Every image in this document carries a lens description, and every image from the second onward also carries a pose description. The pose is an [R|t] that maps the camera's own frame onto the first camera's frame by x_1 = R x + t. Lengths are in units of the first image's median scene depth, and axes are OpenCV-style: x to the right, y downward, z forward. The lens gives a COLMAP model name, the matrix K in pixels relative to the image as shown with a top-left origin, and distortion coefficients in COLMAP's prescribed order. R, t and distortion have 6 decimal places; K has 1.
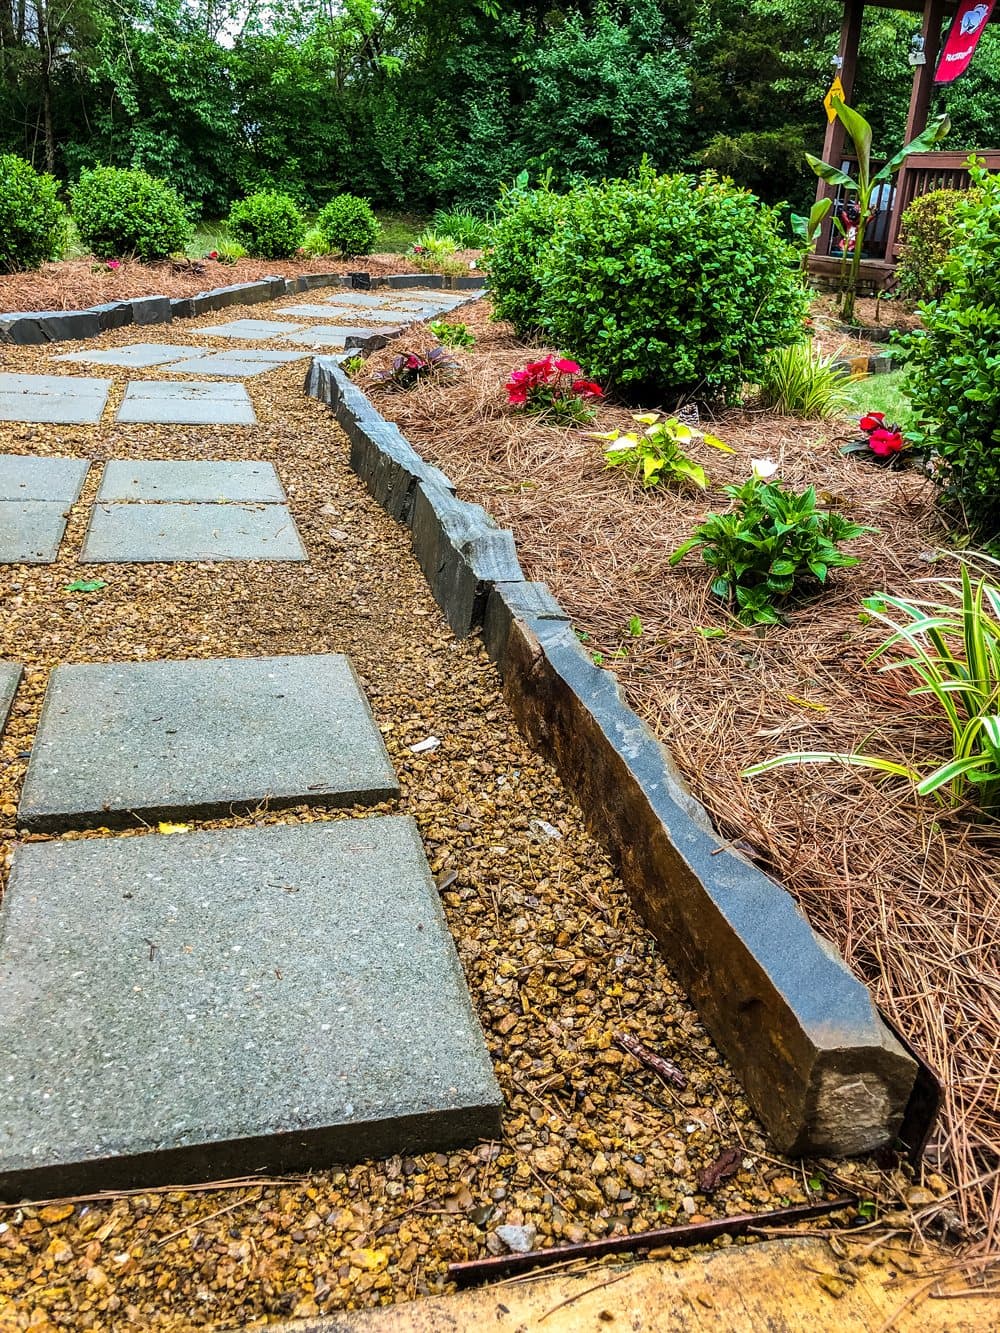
lens RADIAL K [[1001.9, 0, 507.4], [0, 1001.9, 658.0], [0, 0, 1]] dist [-0.006616, 0.002036]
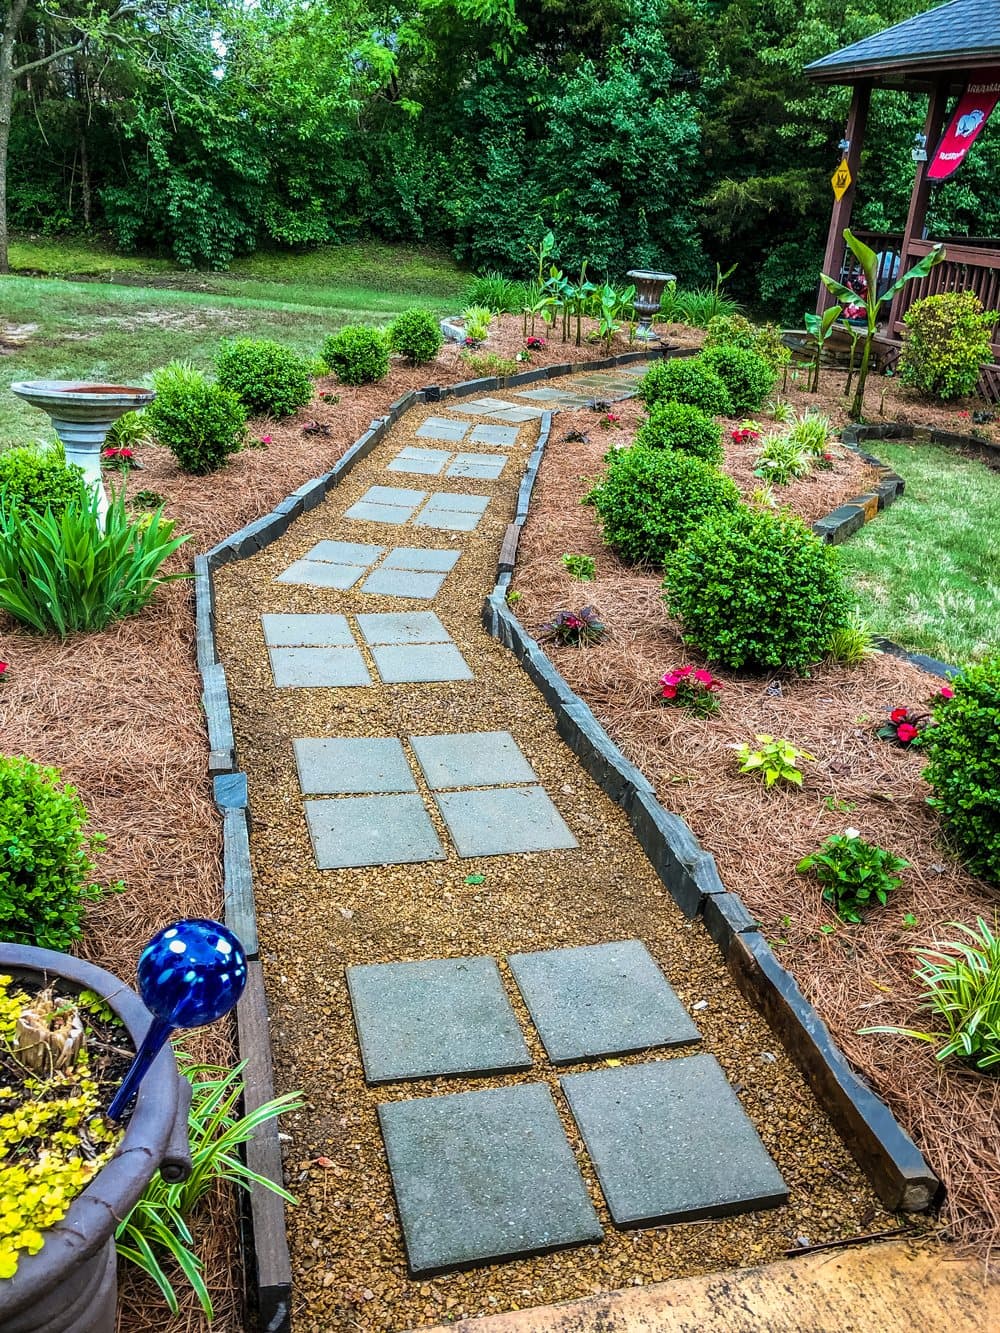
lens RADIAL K [[1004.7, 0, 500.0], [0, 1004.7, 666.5], [0, 0, 1]] dist [-0.026788, 0.046282]
pose [[0.999997, -0.002074, 0.001523, -0.567453], [0.002033, 0.999652, 0.026301, -0.765167], [-0.001577, -0.026298, 0.999653, -1.222273]]
